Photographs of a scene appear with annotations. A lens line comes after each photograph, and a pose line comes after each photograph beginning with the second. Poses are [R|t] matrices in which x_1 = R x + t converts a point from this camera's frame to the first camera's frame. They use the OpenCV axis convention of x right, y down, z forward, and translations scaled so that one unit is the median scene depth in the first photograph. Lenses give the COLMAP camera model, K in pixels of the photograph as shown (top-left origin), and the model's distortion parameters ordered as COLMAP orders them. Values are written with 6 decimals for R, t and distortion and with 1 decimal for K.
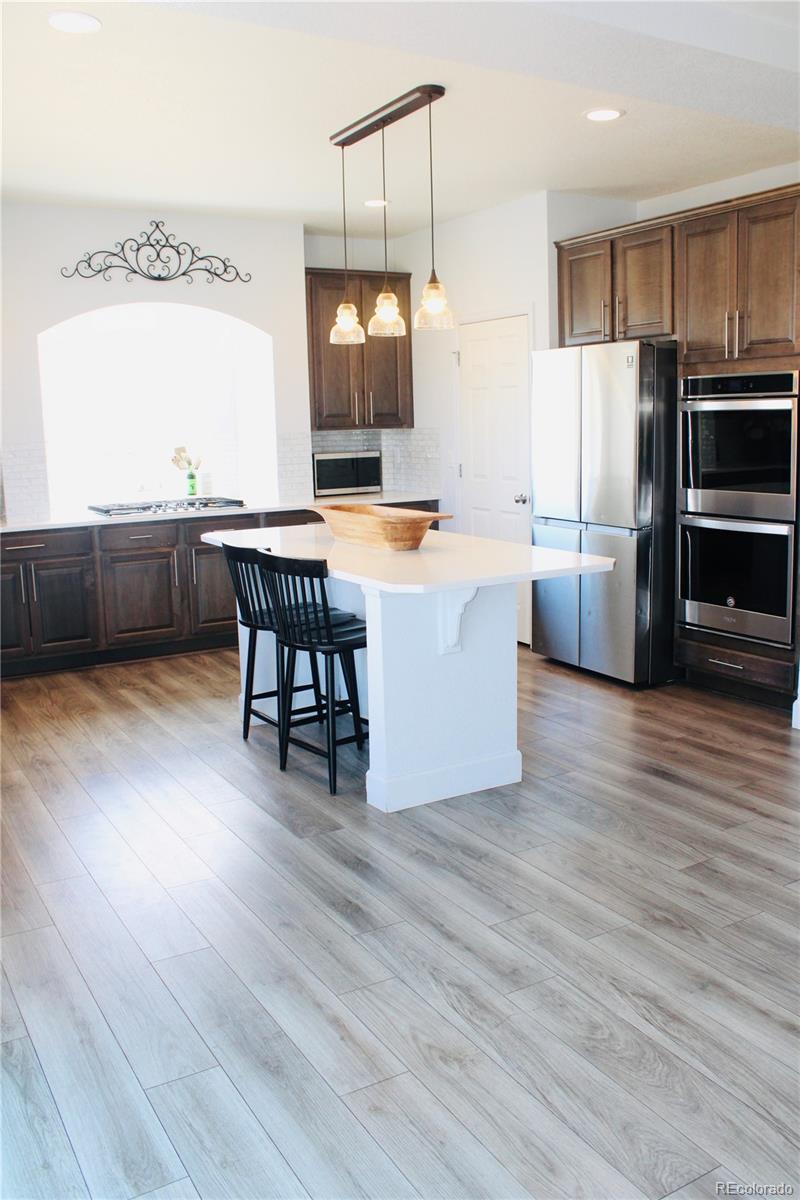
lens RADIAL K [[1028.4, 0, 395.8], [0, 1028.4, 594.5], [0, 0, 1]] dist [-0.105892, 0.021457]
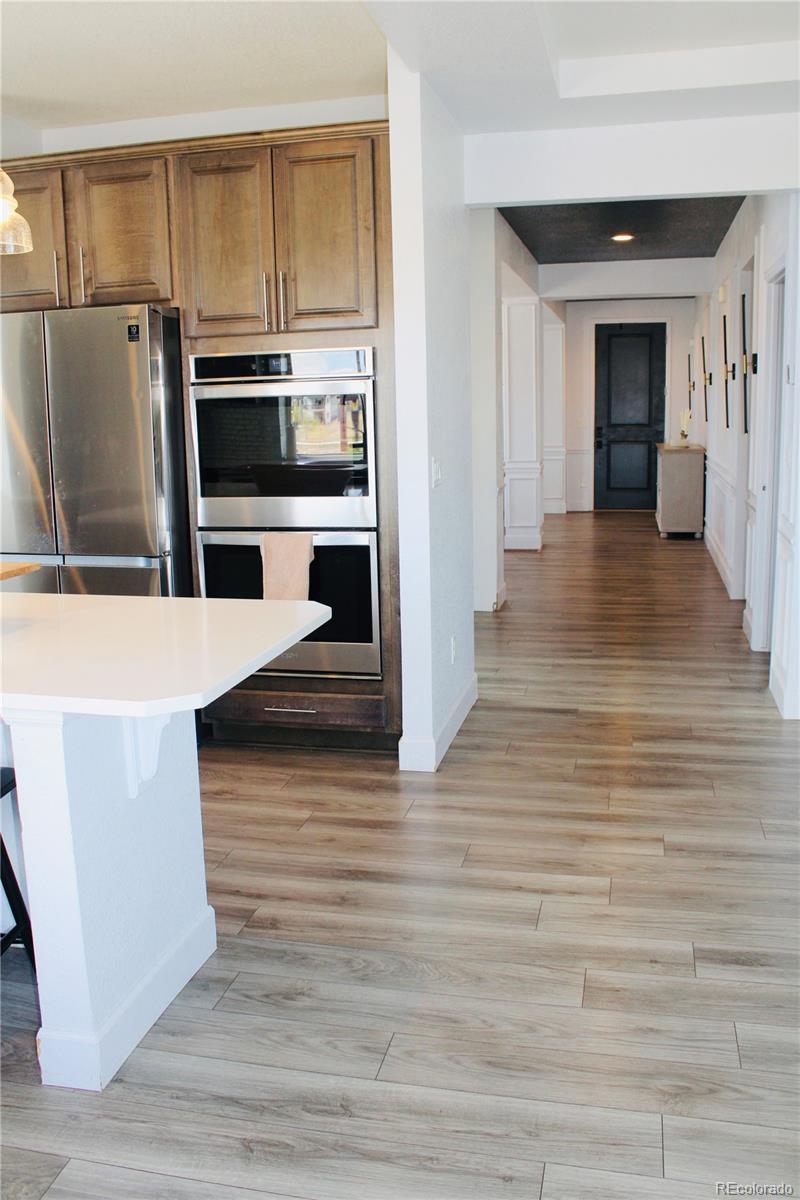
lens RADIAL K [[1043.7, 0, 397.6], [0, 1043.7, 596.3], [0, 0, 1]] dist [-0.119424, 0.060777]
pose [[0.691917, -0.119808, 0.711967, -0.200300], [0.125746, 0.991061, 0.044568, -0.048921], [-0.710942, 0.058689, 0.700797, 0.360730]]
